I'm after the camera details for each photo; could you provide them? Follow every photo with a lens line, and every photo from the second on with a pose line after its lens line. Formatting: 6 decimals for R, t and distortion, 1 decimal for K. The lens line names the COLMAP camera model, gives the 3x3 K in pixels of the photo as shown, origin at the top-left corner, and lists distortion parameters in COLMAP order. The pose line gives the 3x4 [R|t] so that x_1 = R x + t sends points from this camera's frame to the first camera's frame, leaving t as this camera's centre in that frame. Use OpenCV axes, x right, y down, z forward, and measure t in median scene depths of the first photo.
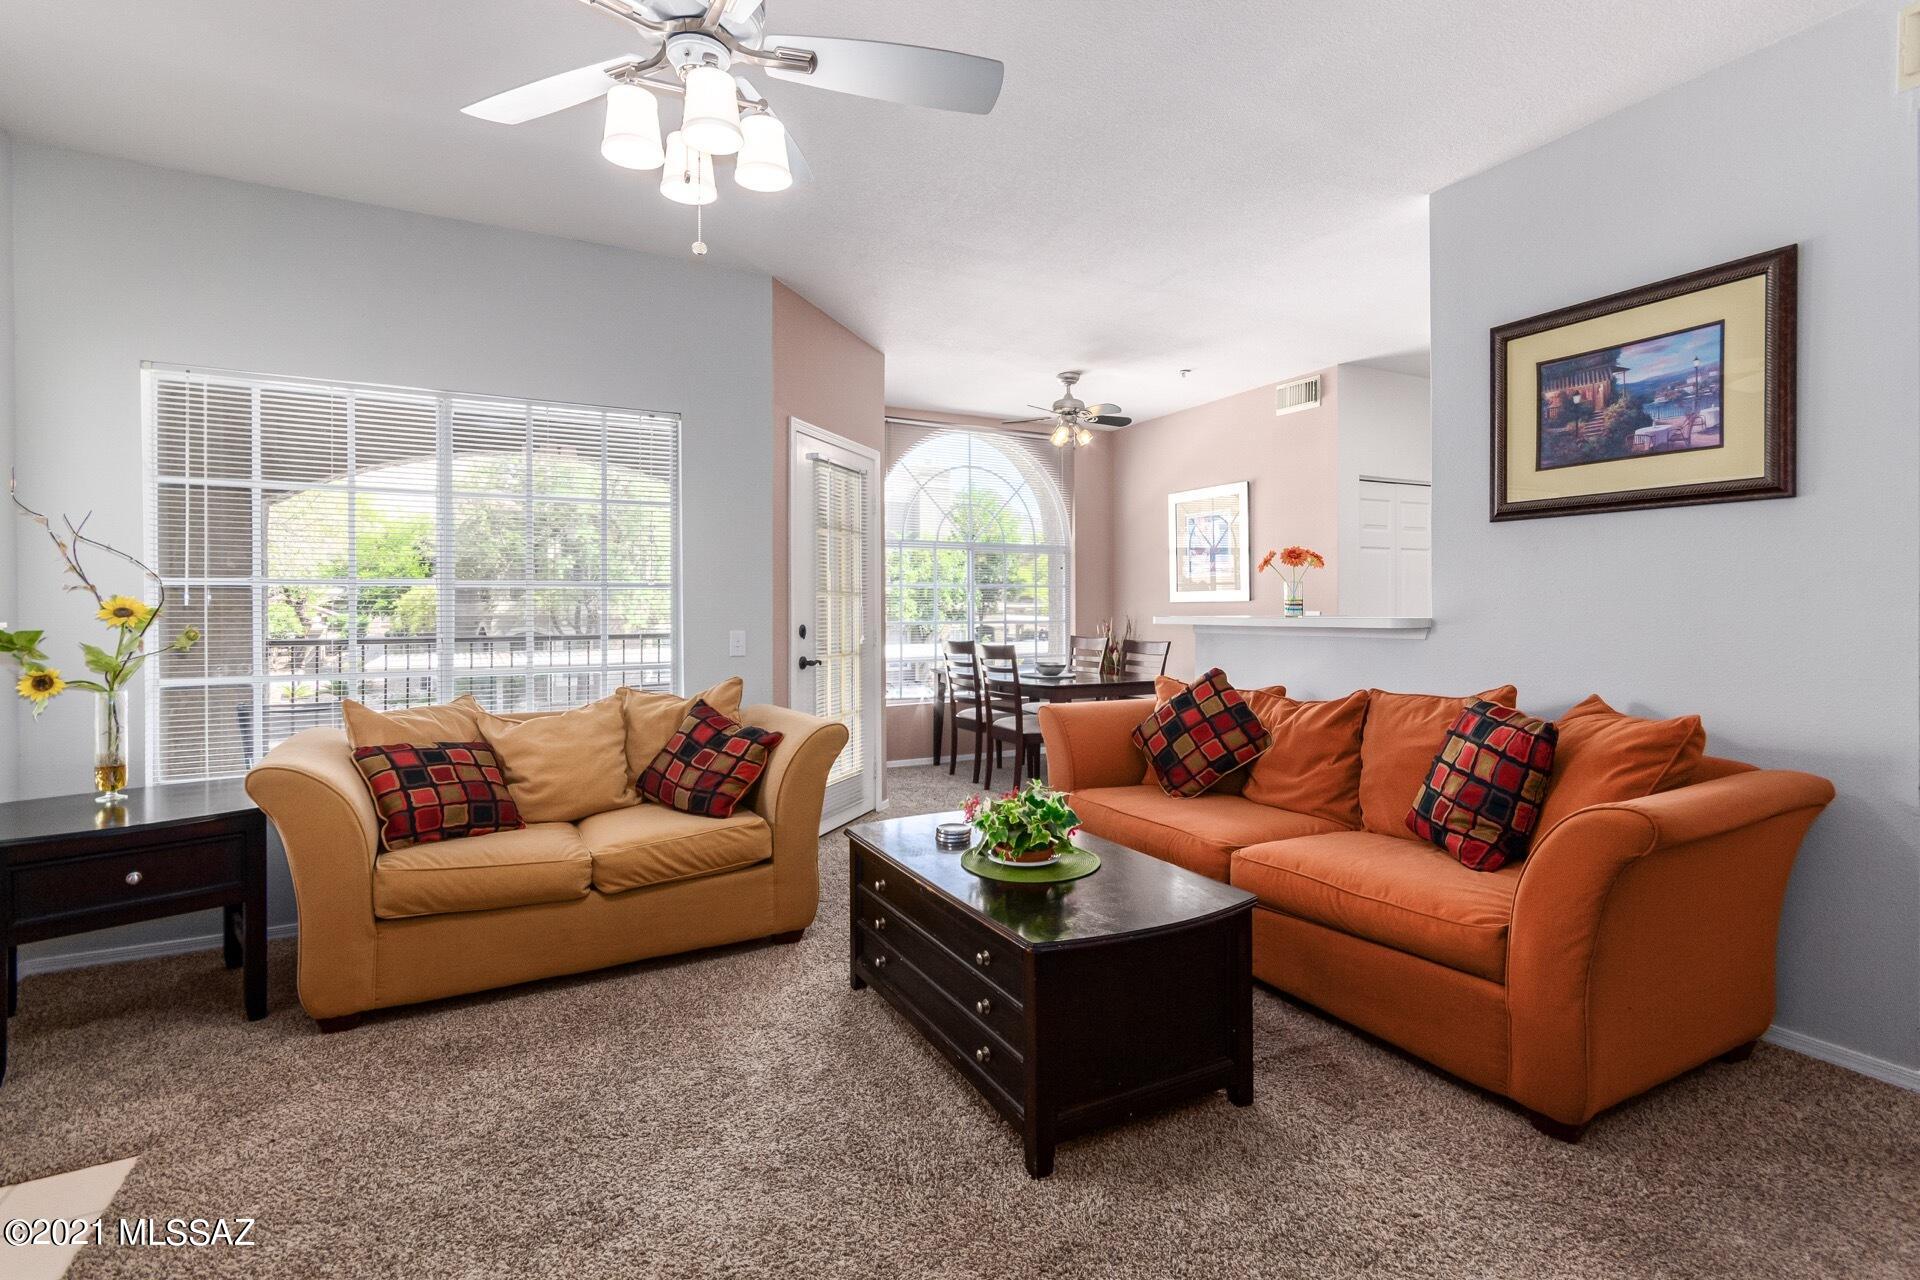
lens RADIAL K [[902.1, 0, 990.0], [0, 902.1, 612.3], [0, 0, 1]] dist [0.004727, -0.000014]
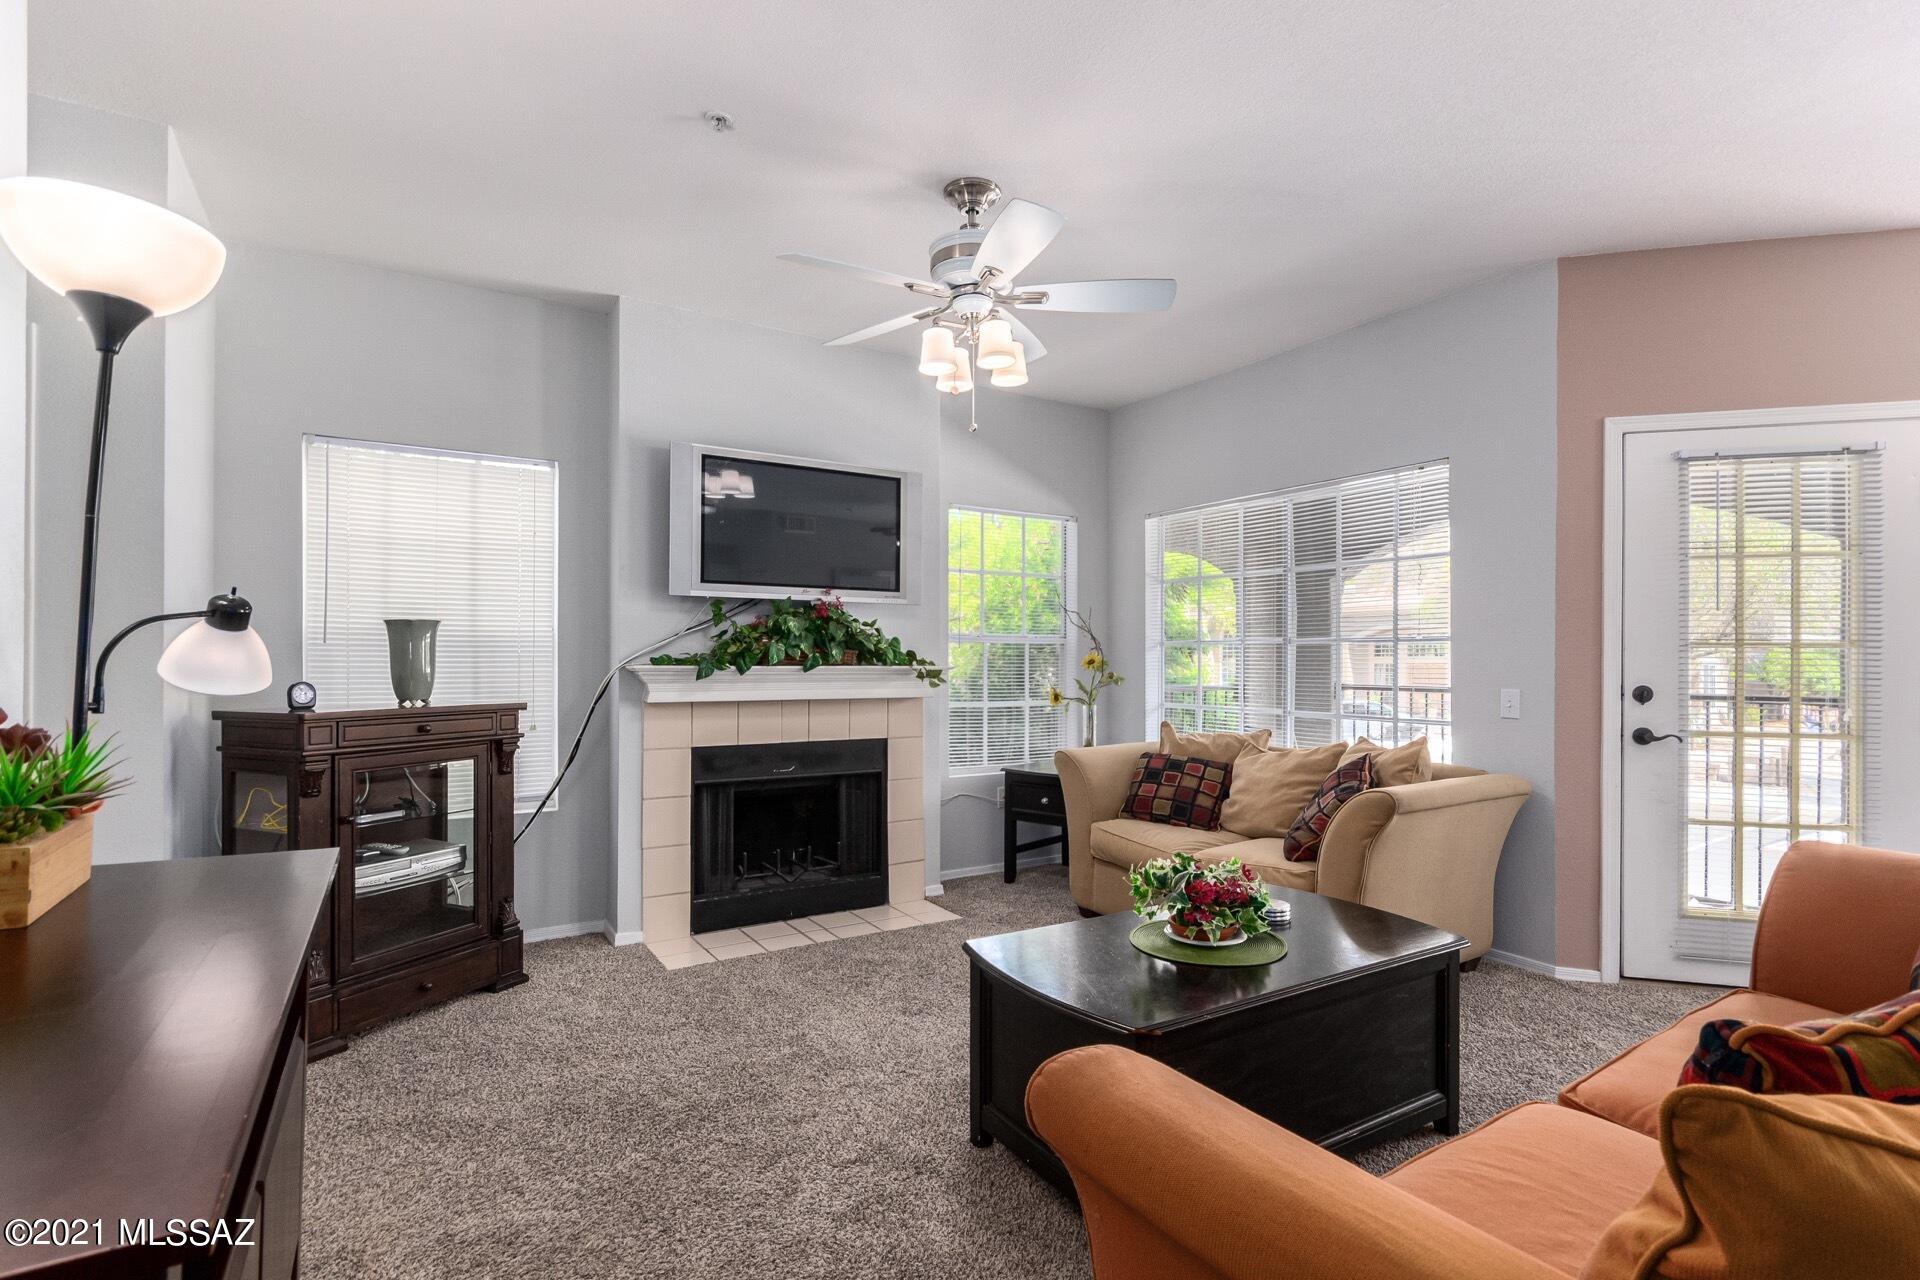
lens RADIAL K [[902.1, 0, 958.9], [0, 902.1, 659.0], [0, 0, 1]] dist [0.004727, -0.000014]
pose [[0.044566, 0.001881, -0.999005, 0.669902], [-0.009046, 0.999958, 0.001480, -0.005619], [0.998965, 0.008971, 0.044581, 0.511019]]
